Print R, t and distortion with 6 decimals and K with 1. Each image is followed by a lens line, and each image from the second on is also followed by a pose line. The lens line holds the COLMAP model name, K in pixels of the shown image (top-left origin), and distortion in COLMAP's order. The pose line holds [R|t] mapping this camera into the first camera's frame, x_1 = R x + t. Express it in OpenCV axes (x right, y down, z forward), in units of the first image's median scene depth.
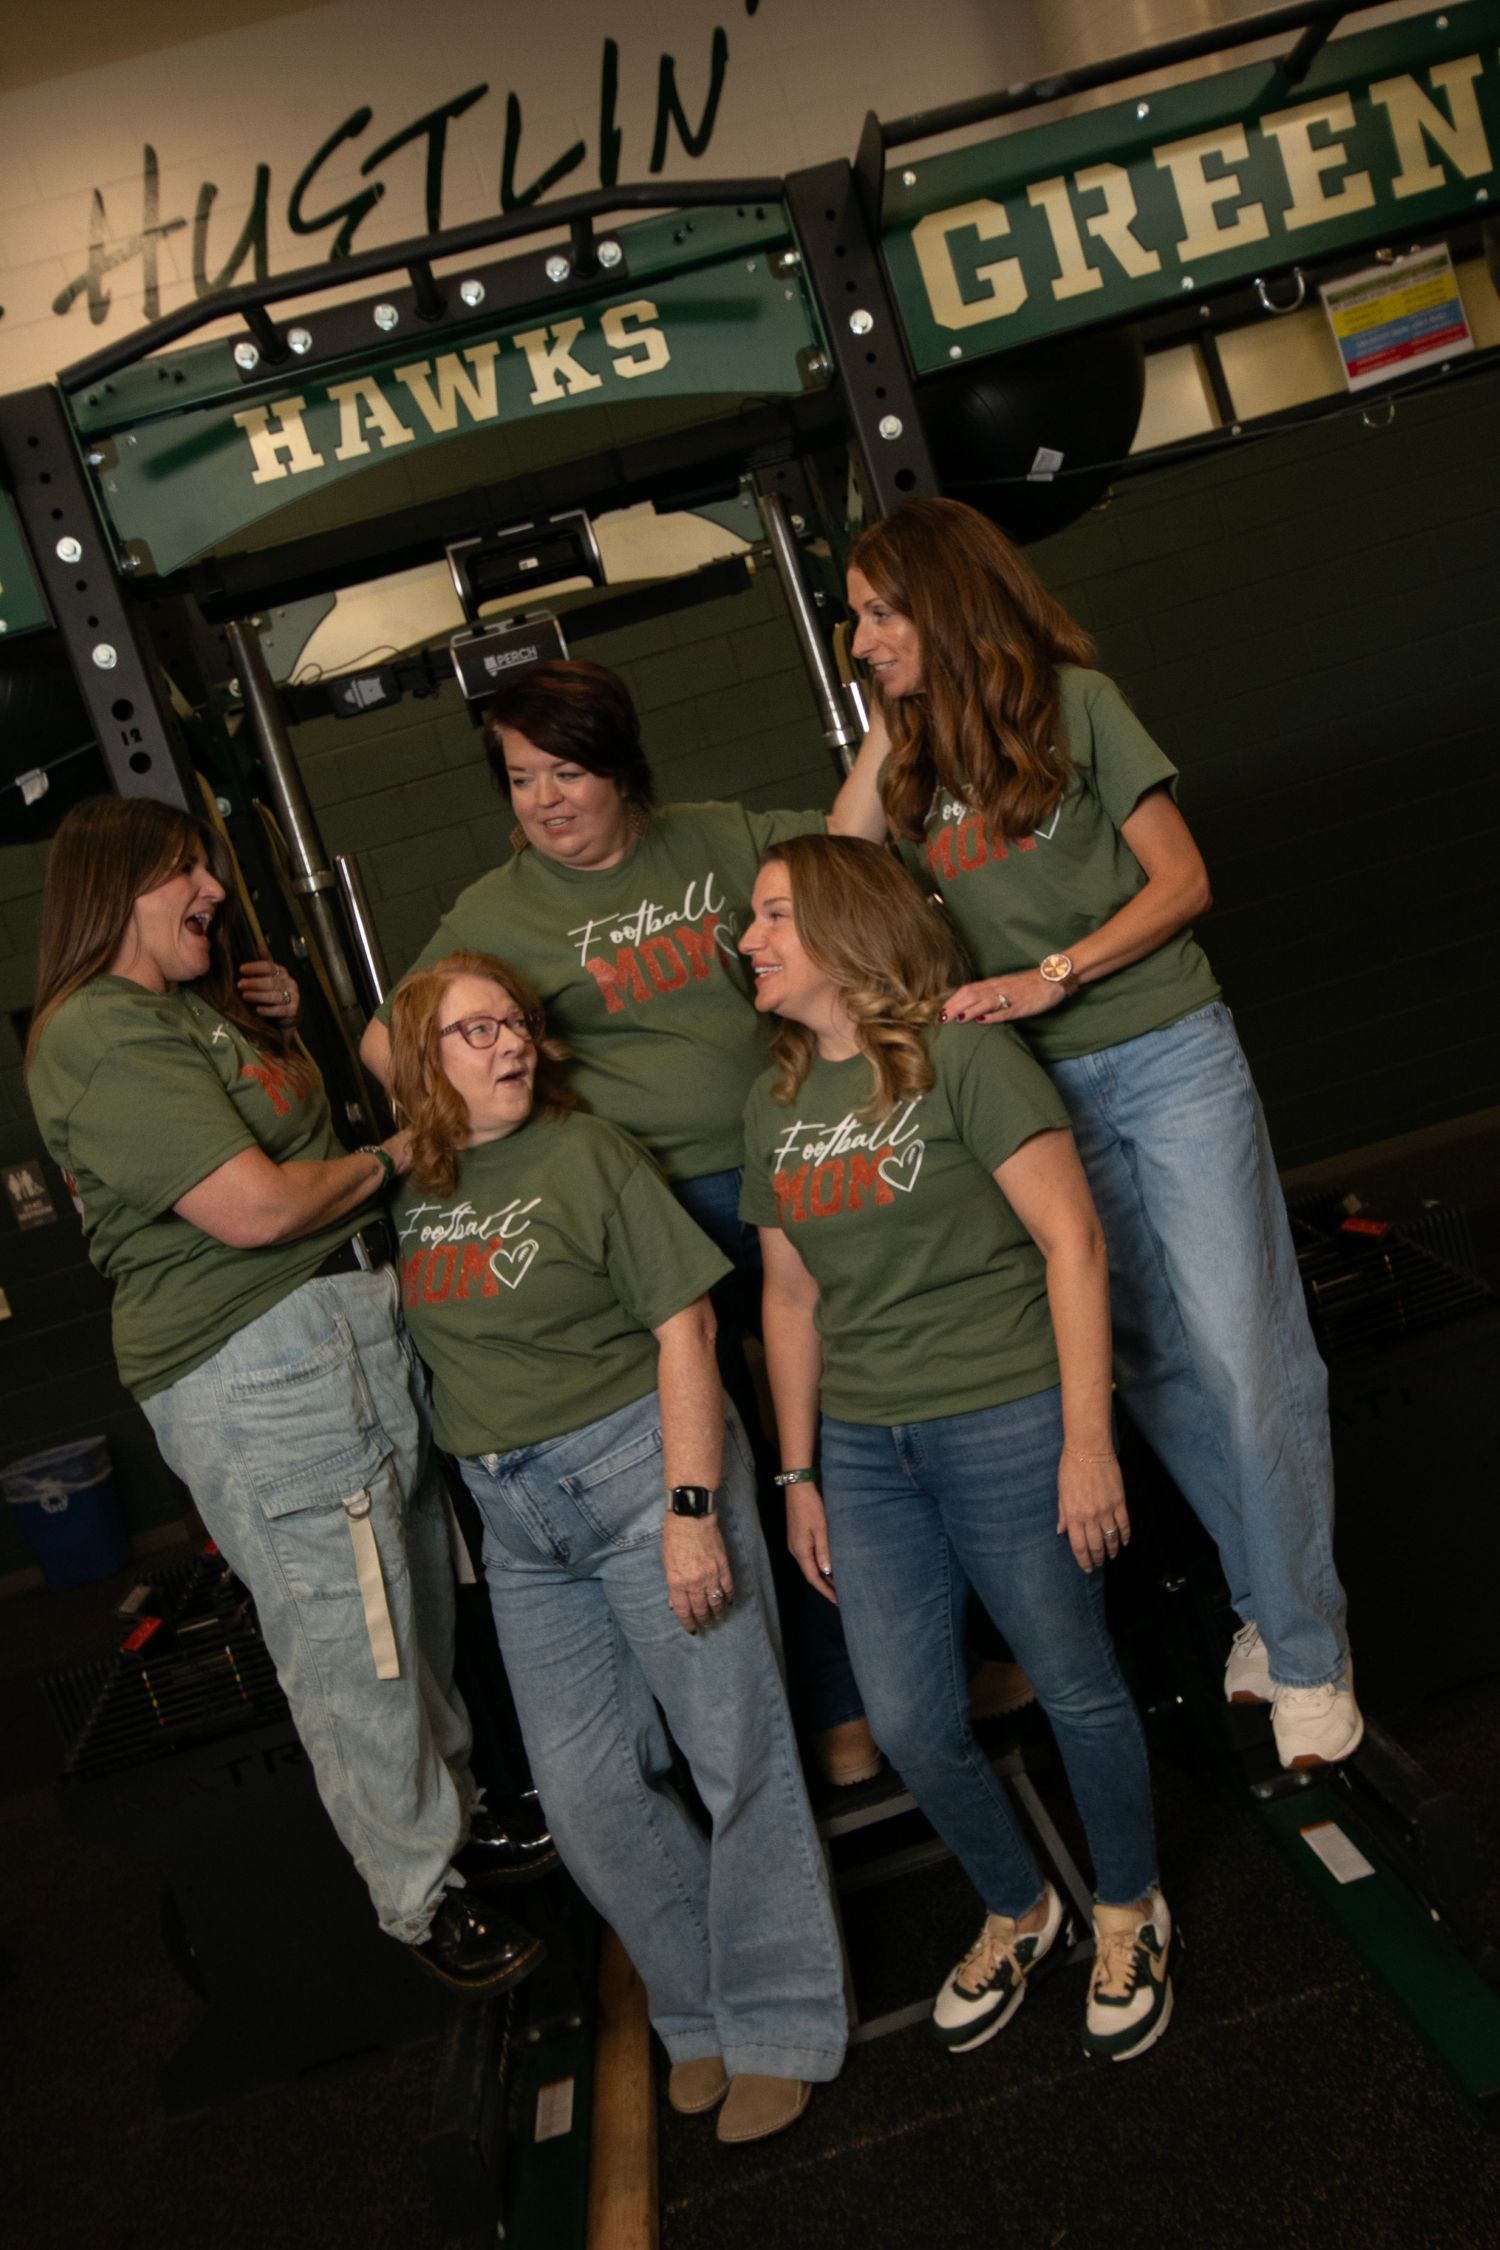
lens RADIAL K [[1637.3, 0, 747.6], [0, 1637.3, 1127.0], [0, 0, 1]] dist [0.017976, -0.004366]
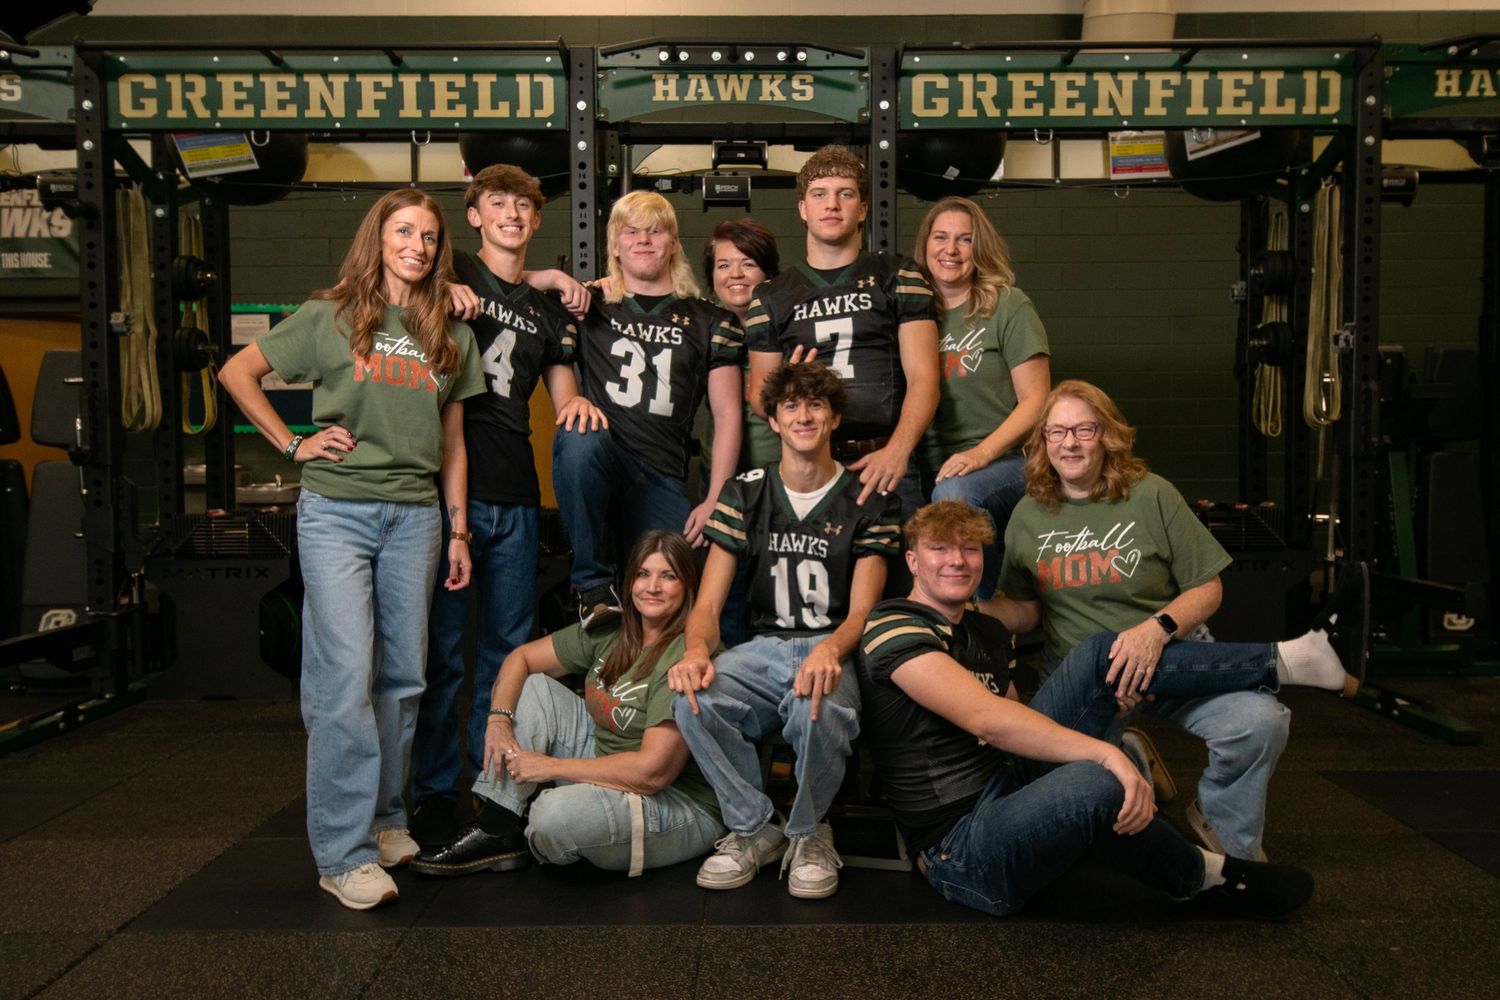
lens RADIAL K [[1188.2, 0, 758.5], [0, 1188.2, 512.7], [0, 0, 1]] dist [0.013284, 0.001311]
pose [[0.955645, 0.289962, -0.051611, 0.164113], [-0.291652, 0.956092, -0.028777, 0.261865], [0.041000, 0.042553, 0.998253, -0.912672]]
